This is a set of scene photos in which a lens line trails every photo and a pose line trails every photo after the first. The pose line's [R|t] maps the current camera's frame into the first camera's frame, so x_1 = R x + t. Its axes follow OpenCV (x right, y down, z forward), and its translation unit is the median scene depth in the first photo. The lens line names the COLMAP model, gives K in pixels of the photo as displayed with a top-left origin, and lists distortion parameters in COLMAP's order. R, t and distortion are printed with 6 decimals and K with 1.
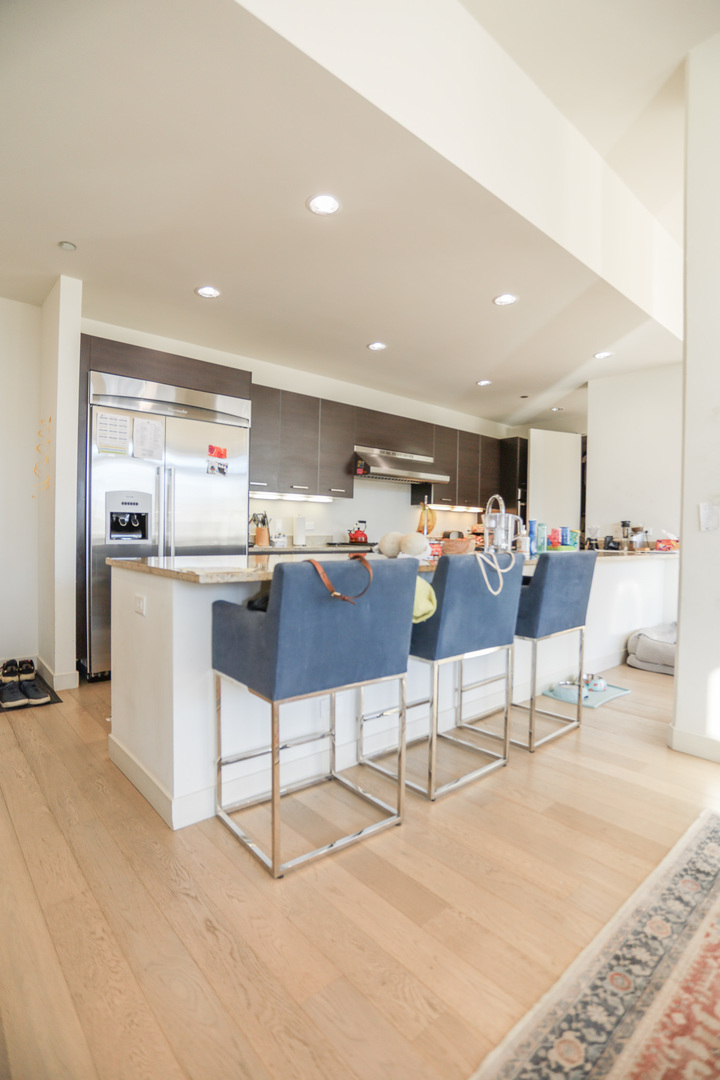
lens RADIAL K [[537.7, 0, 359.1], [0, 537.7, 535.3], [0, 0, 1]] dist [-0.056905, 0.019838]
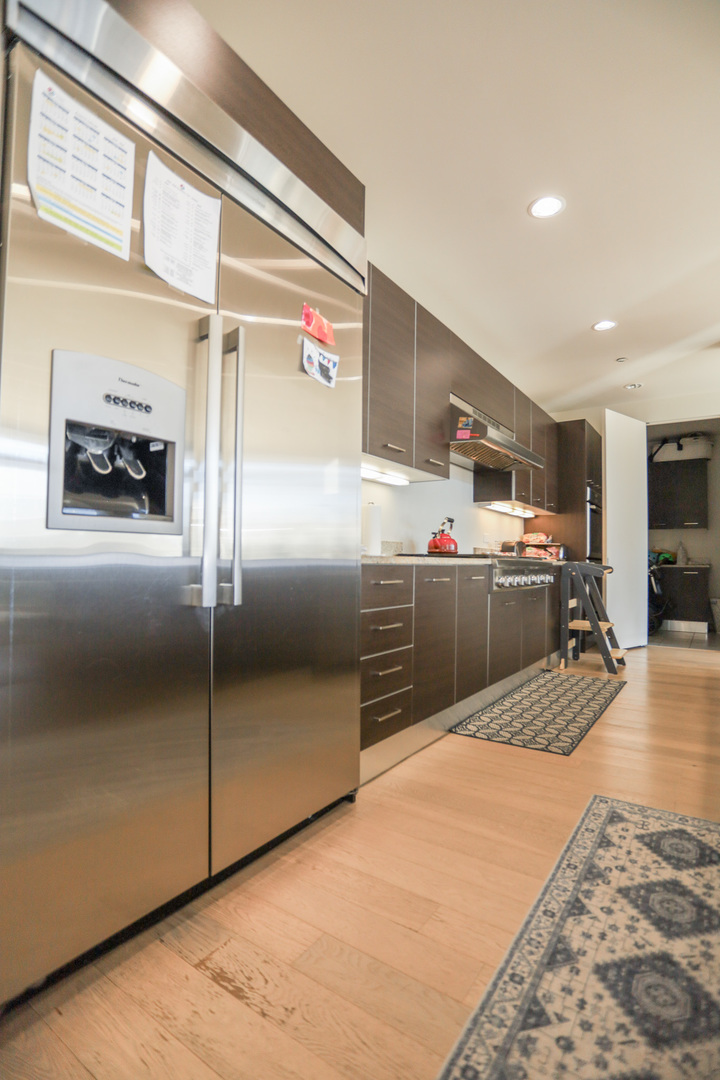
lens RADIAL K [[537.7, 0, 359.3], [0, 537.7, 540.1], [0, 0, 1]] dist [-0.056905, 0.019838]
pose [[0.975523, 0.004790, 0.219845, -0.372783], [0.004033, 0.999205, -0.039669, 0.035181], [-0.219861, 0.039585, 0.974728, 0.677799]]
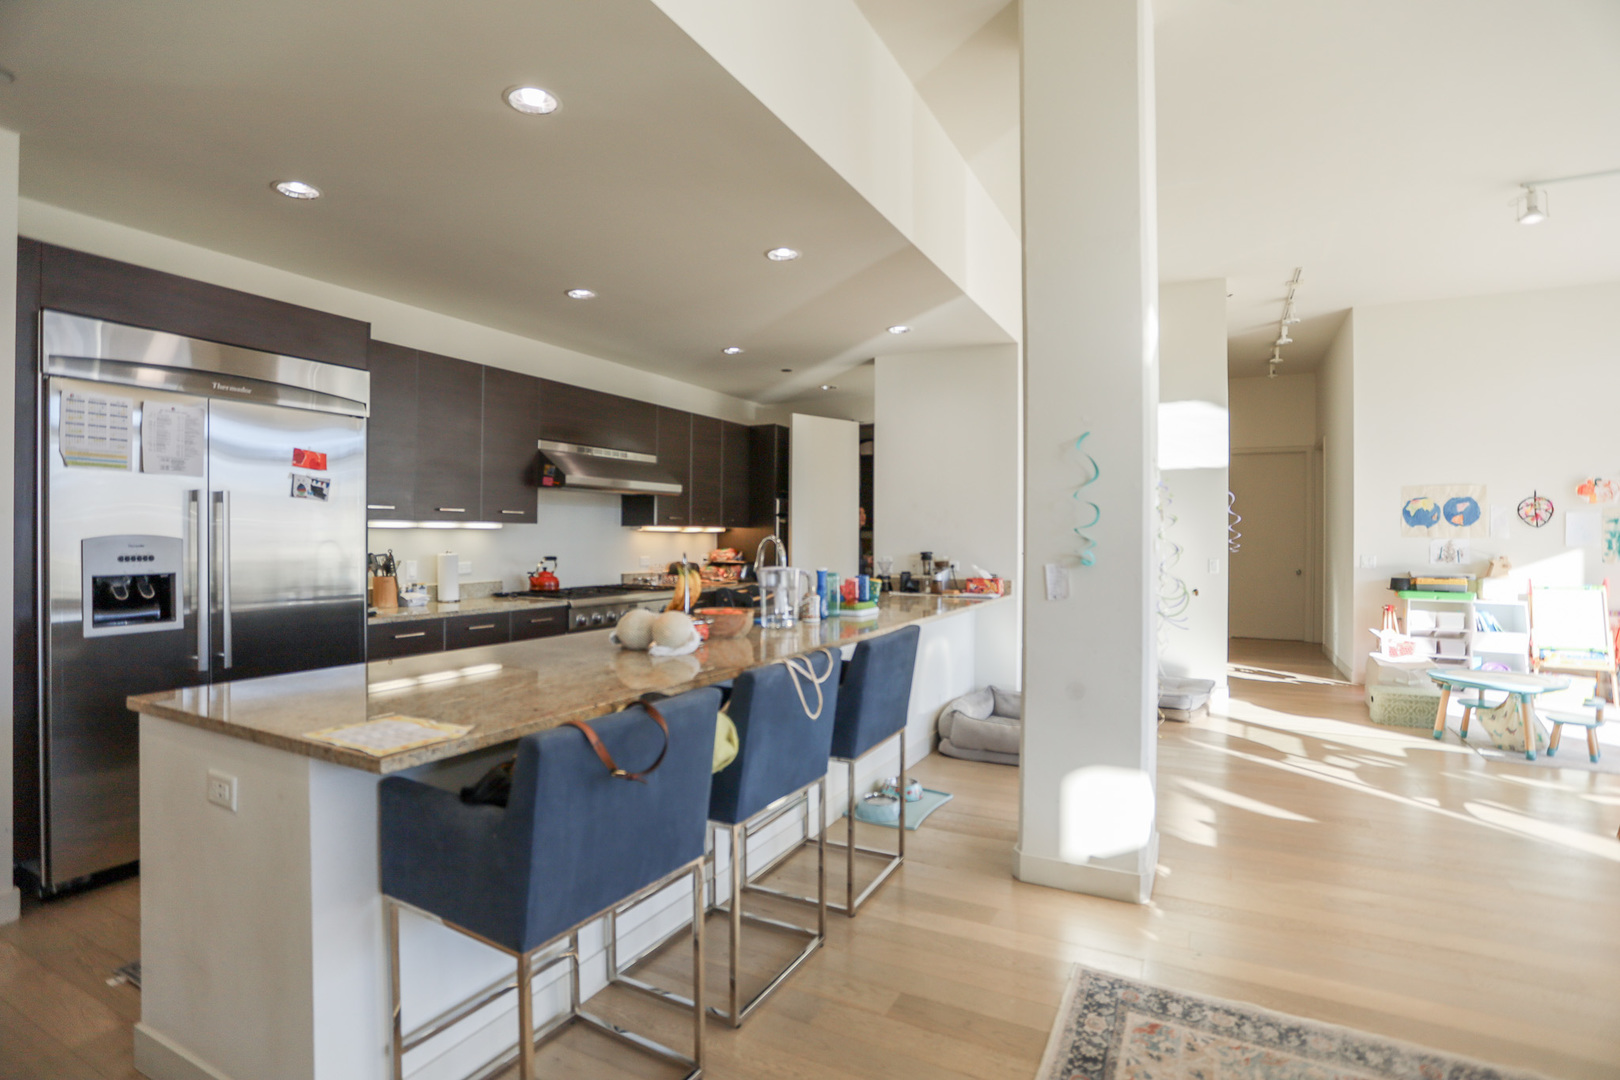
lens RADIAL K [[806.5, 0, 808.8], [0, 806.5, 533.8], [0, 0, 1]] dist [-0.056905, 0.019838]
pose [[0.935596, -0.013590, 0.352812, -0.069295], [0.016669, 0.999845, -0.005691, -0.070302], [-0.352680, 0.011206, 0.935677, 0.005786]]
